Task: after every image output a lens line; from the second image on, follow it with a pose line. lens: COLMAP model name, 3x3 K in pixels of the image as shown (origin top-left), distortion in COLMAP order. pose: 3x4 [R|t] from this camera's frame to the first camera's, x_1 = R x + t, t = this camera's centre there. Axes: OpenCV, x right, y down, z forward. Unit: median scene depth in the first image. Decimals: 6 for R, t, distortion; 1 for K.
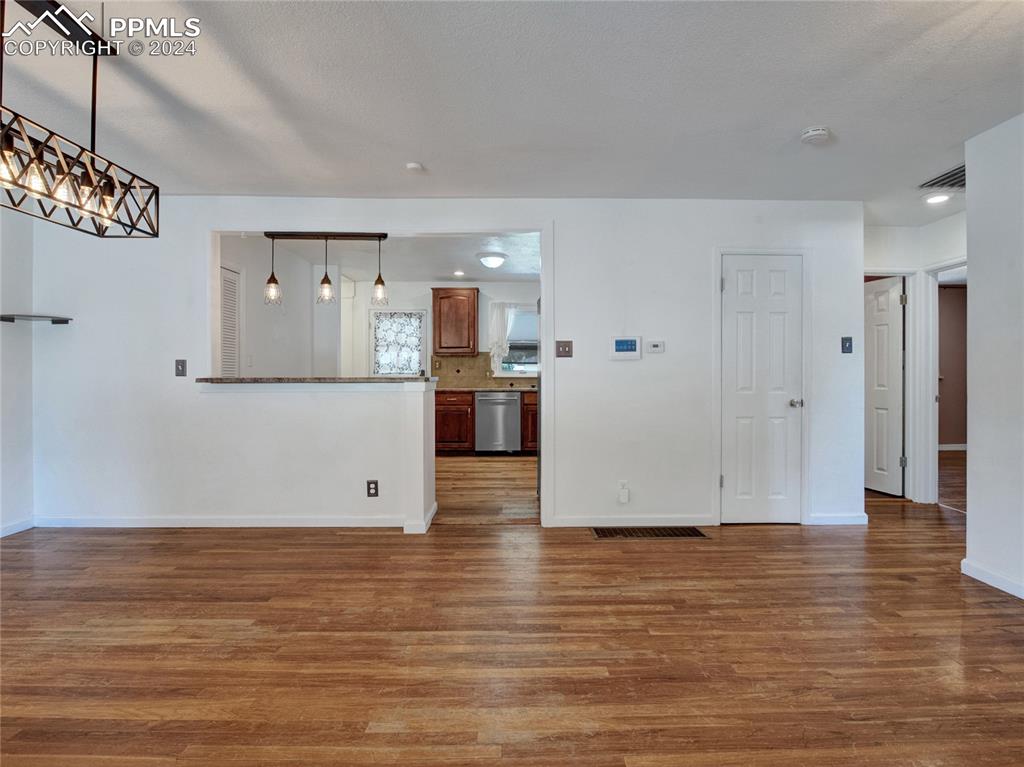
lens RADIAL K [[509.6, 0, 520.5], [0, 509.6, 373.9], [0, 0, 1]] dist [0.000696, 0.000194]
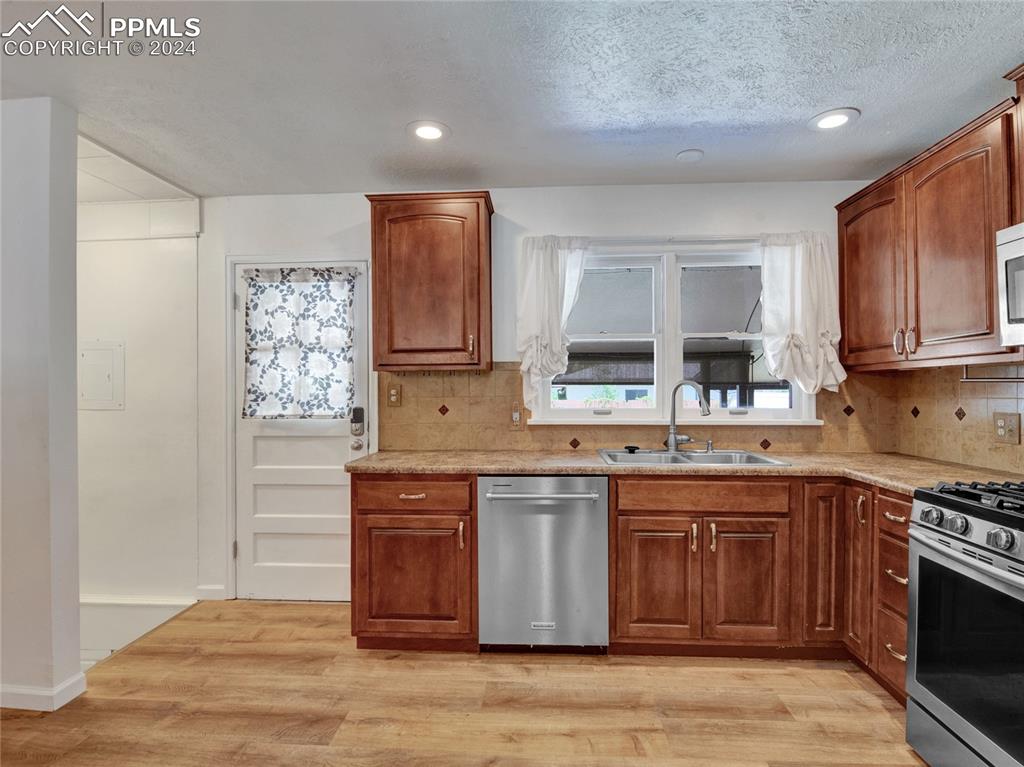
lens RADIAL K [[509.6, 0, 517.4], [0, 509.6, 388.4], [0, 0, 1]] dist [0.000696, 0.000194]
pose [[0.997192, -0.003927, -0.074778, -0.032617], [0.004083, 0.999990, 0.001926, -0.023170], [0.074770, -0.002225, 0.997198, 0.601878]]
